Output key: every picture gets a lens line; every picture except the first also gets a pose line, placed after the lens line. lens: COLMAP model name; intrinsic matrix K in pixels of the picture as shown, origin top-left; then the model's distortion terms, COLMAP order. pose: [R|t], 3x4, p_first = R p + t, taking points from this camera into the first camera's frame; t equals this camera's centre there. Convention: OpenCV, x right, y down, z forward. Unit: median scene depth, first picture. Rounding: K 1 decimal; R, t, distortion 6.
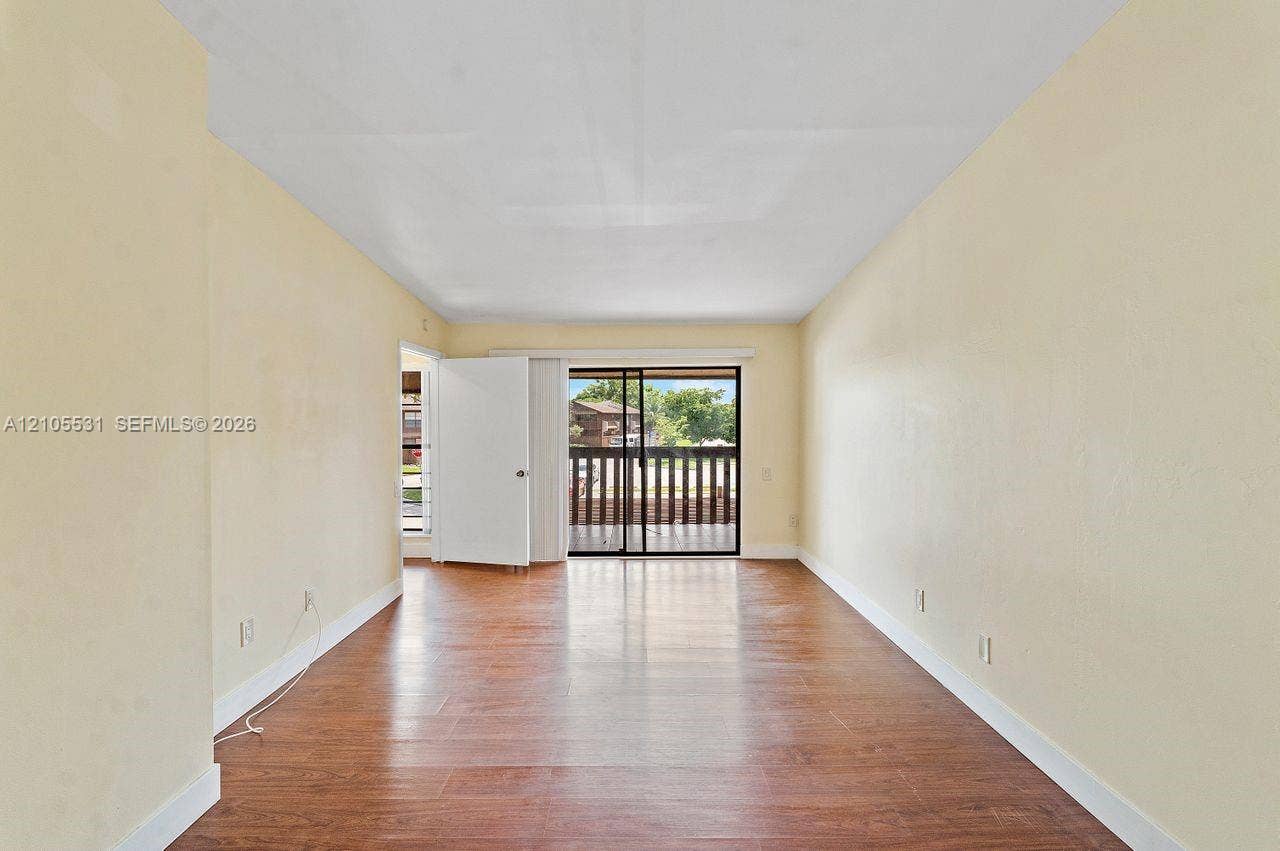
lens RADIAL K [[541.7, 0, 636.8], [0, 541.7, 426.1], [0, 0, 1]] dist [0.018197, -0.000097]
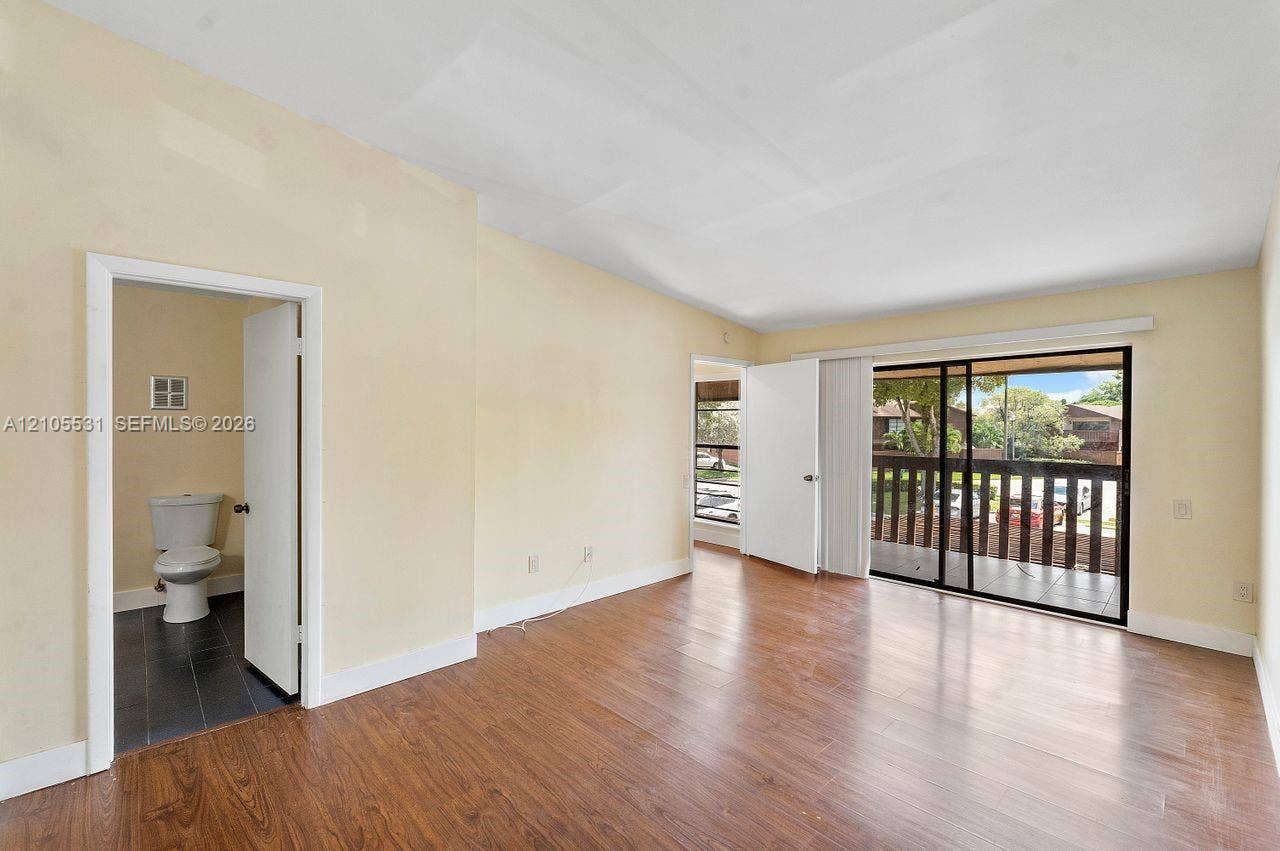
lens RADIAL K [[541.7, 0, 635.4], [0, 541.7, 428.5], [0, 0, 1]] dist [0.018197, -0.000097]
pose [[0.699211, 0.011632, -0.714820, 0.246665], [-0.017900, 0.999839, -0.001239, 0.004233], [0.714691, 0.013661, 0.699307, 0.079998]]
